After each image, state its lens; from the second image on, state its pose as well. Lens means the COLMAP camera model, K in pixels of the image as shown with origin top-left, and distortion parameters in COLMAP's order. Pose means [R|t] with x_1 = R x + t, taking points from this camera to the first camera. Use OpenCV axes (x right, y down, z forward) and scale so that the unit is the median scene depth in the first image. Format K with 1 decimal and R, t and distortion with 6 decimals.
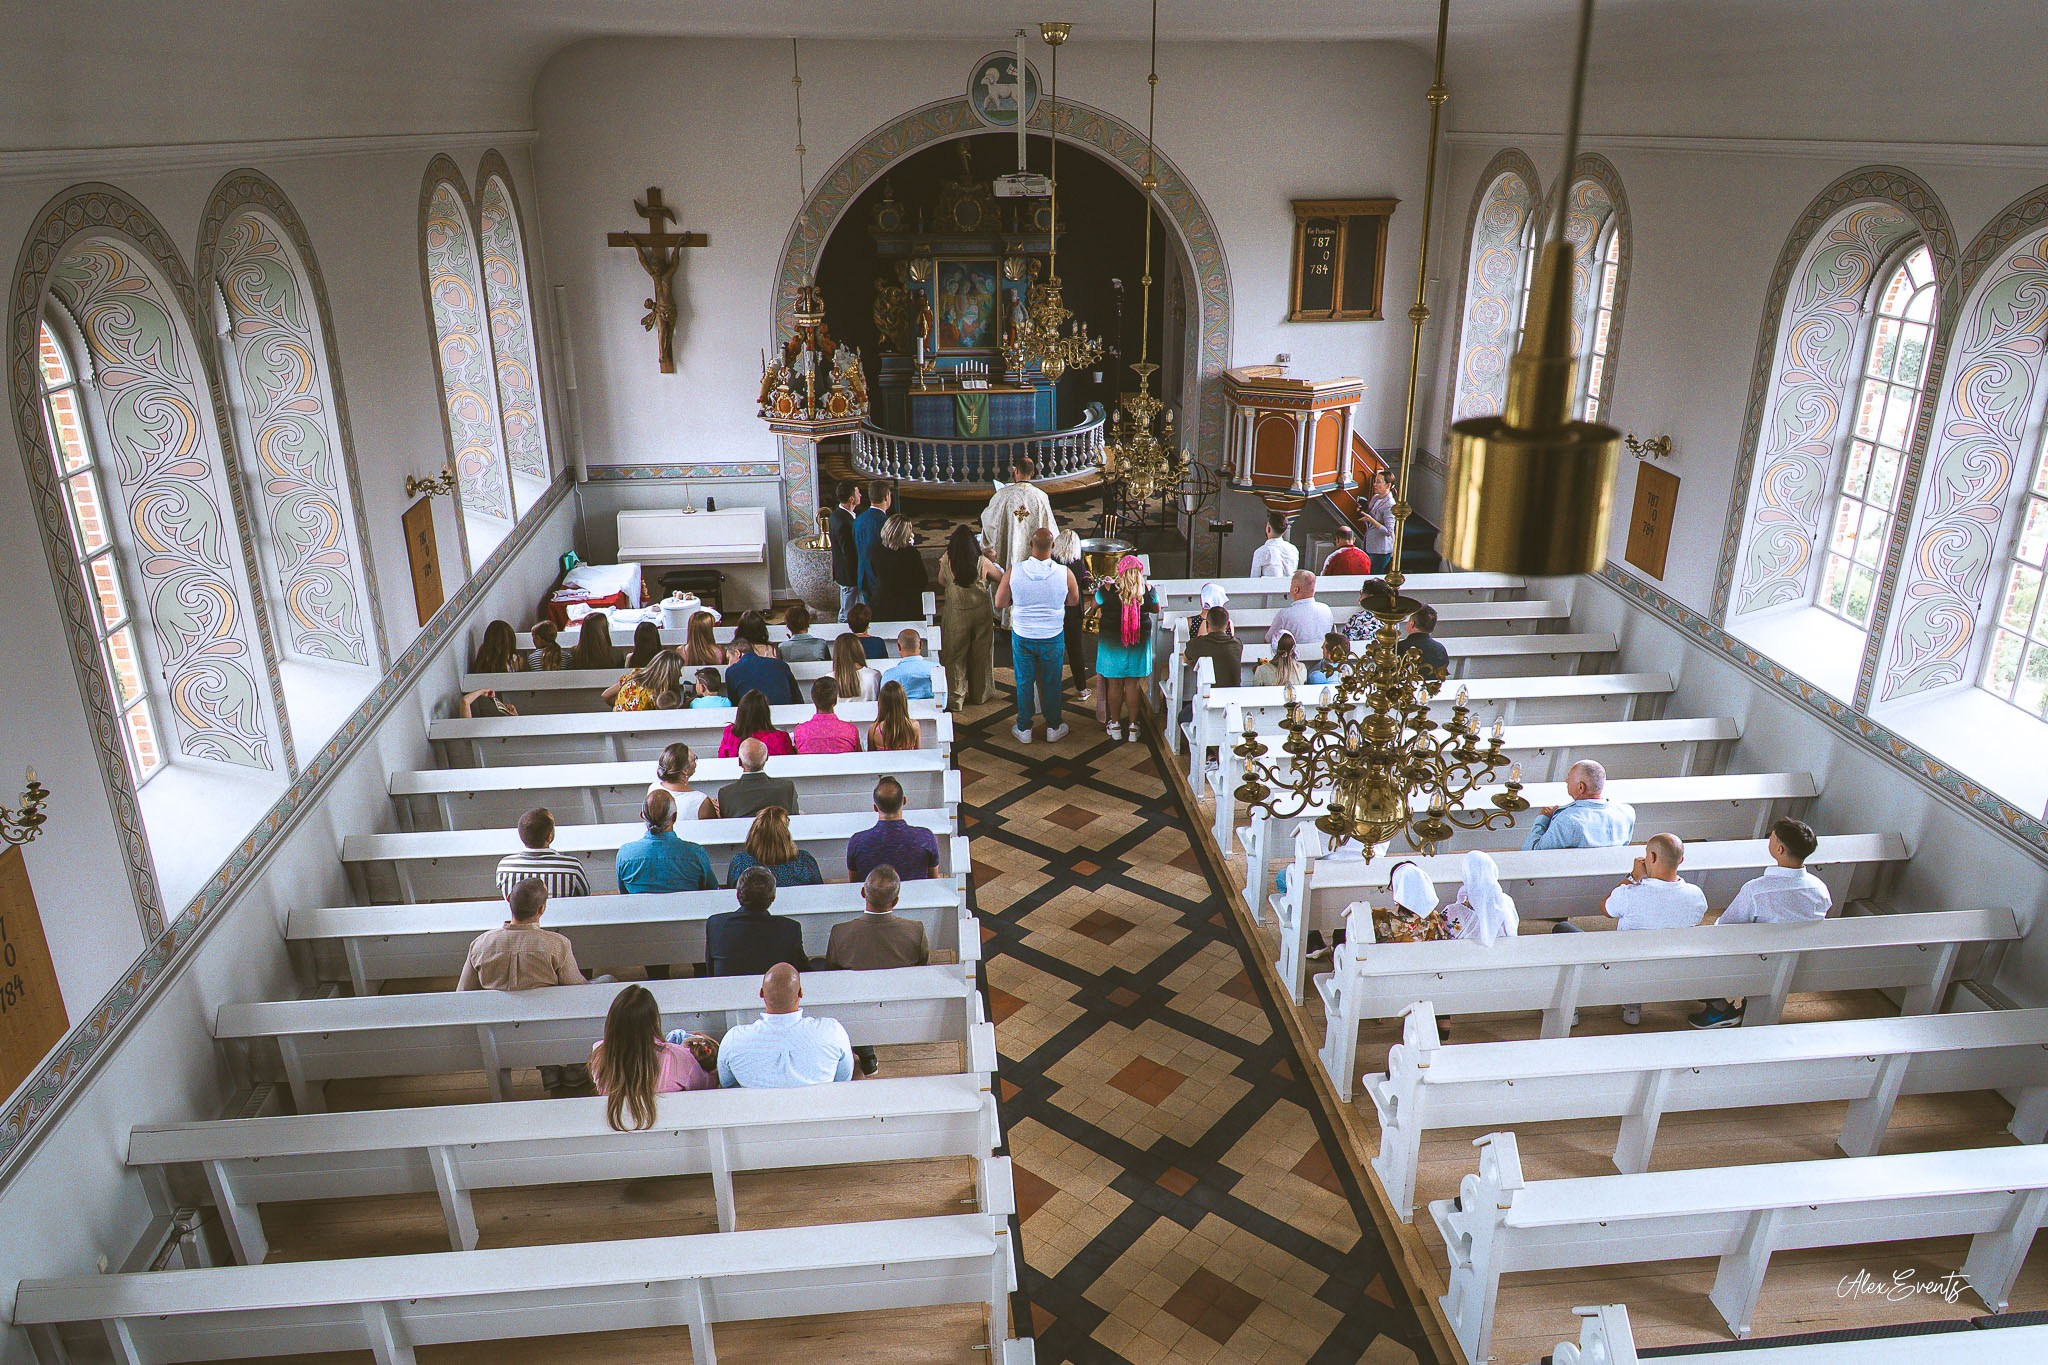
lens RADIAL K [[1441.2, 0, 1031.8], [0, 1441.2, 674.4], [0, 0, 1]] dist [0.013098, -0.024578]
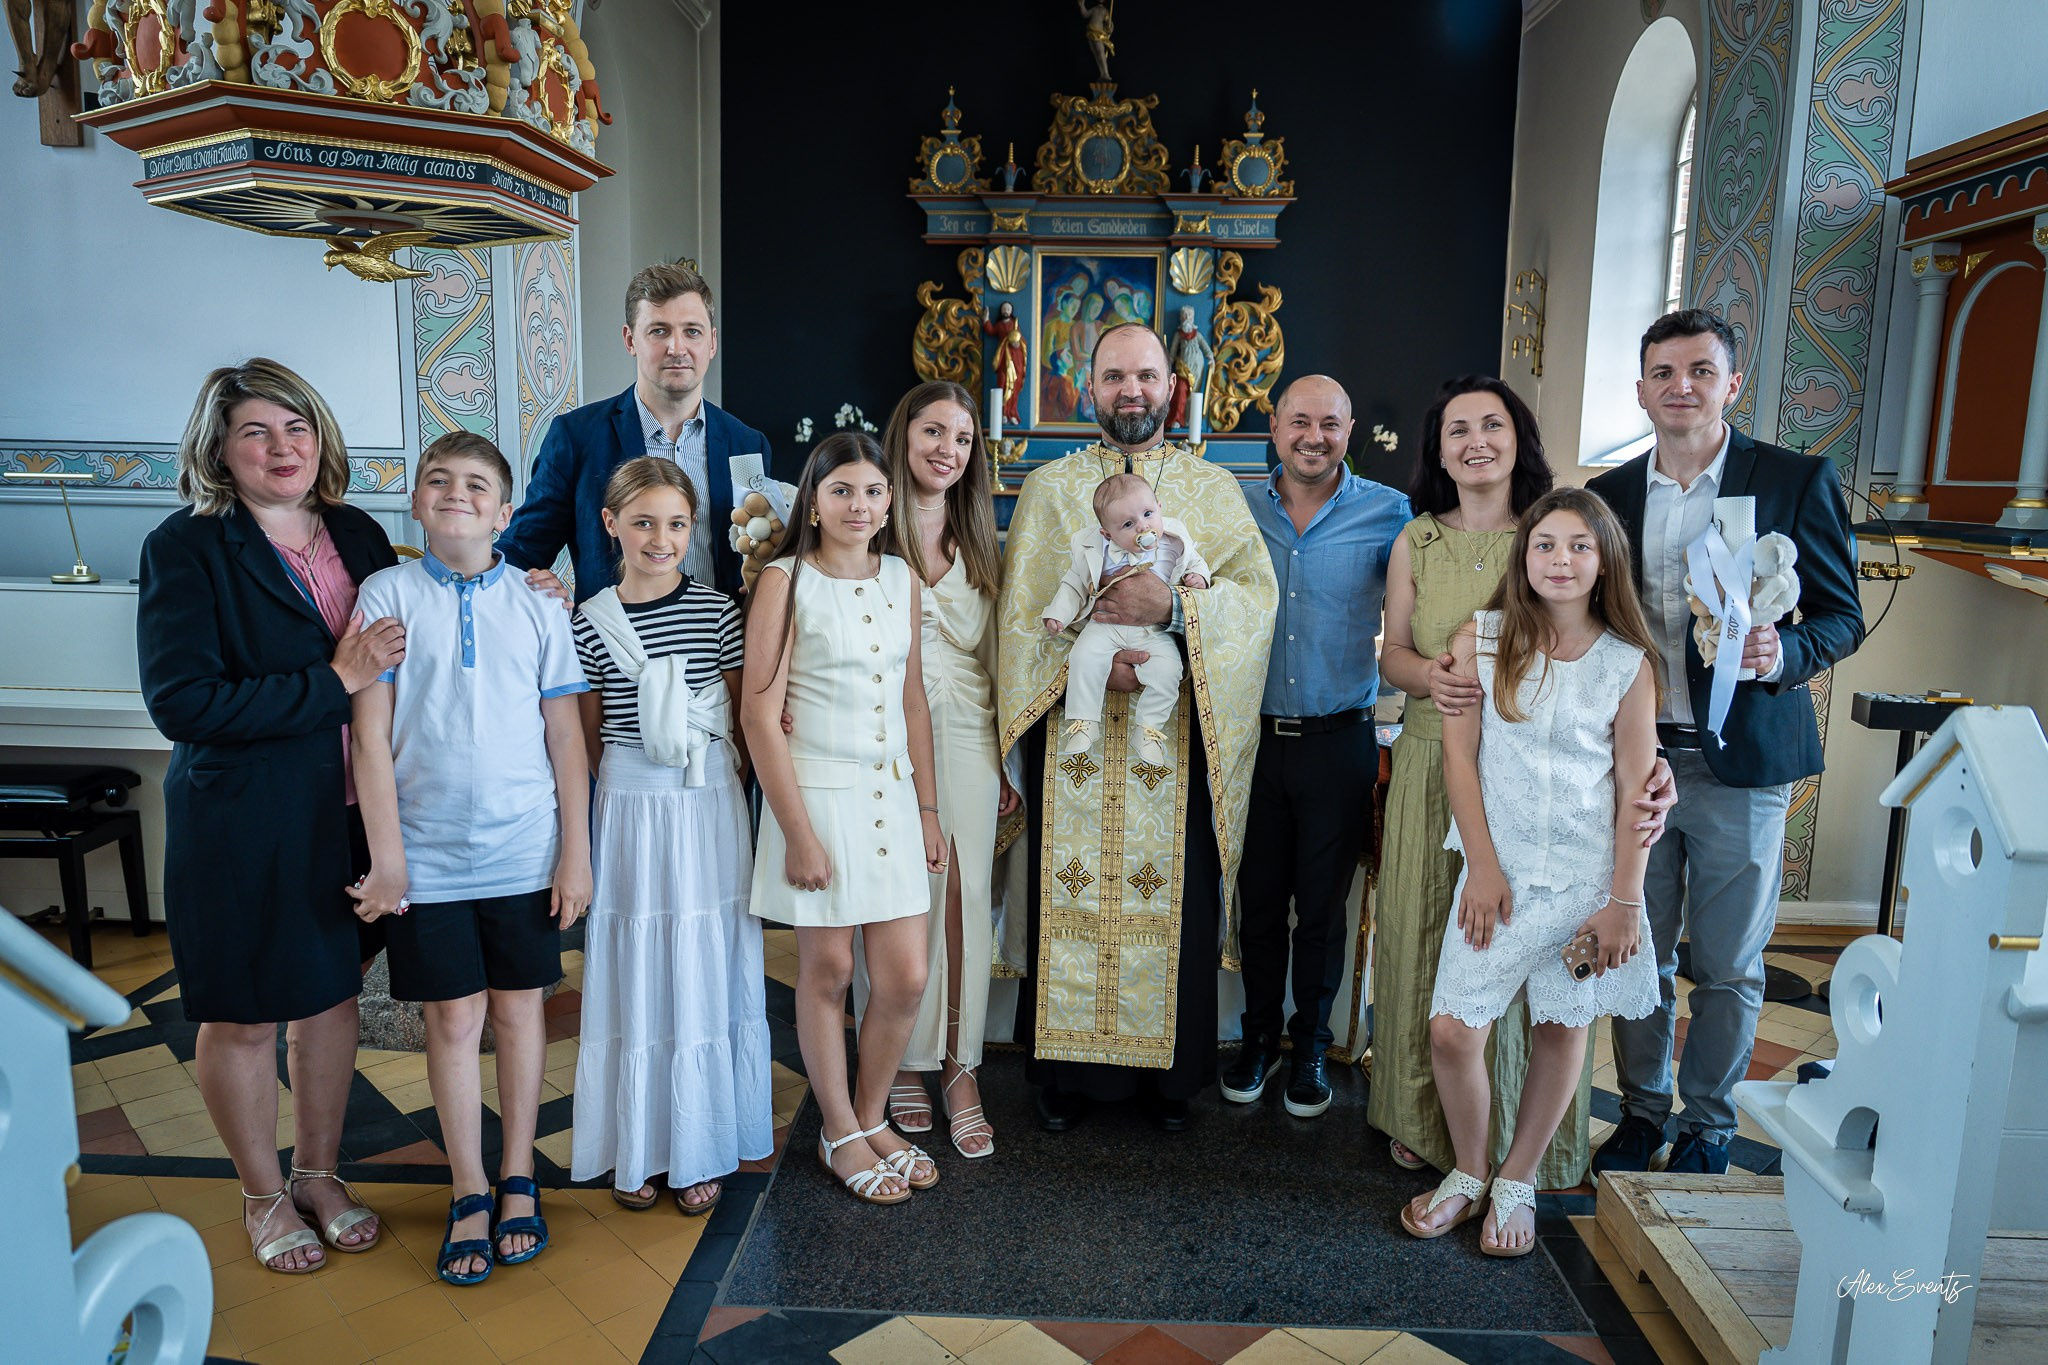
lens RADIAL K [[1395.9, 0, 1025.6], [0, 1395.9, 685.2], [0, 0, 1]] dist [0.000675, 0.000104]
pose [[0.990343, 0.038630, -0.133152, 0.002447], [-0.065568, 0.976707, -0.204316, -0.045234], [0.122157, 0.211073, 0.969807, 0.761801]]
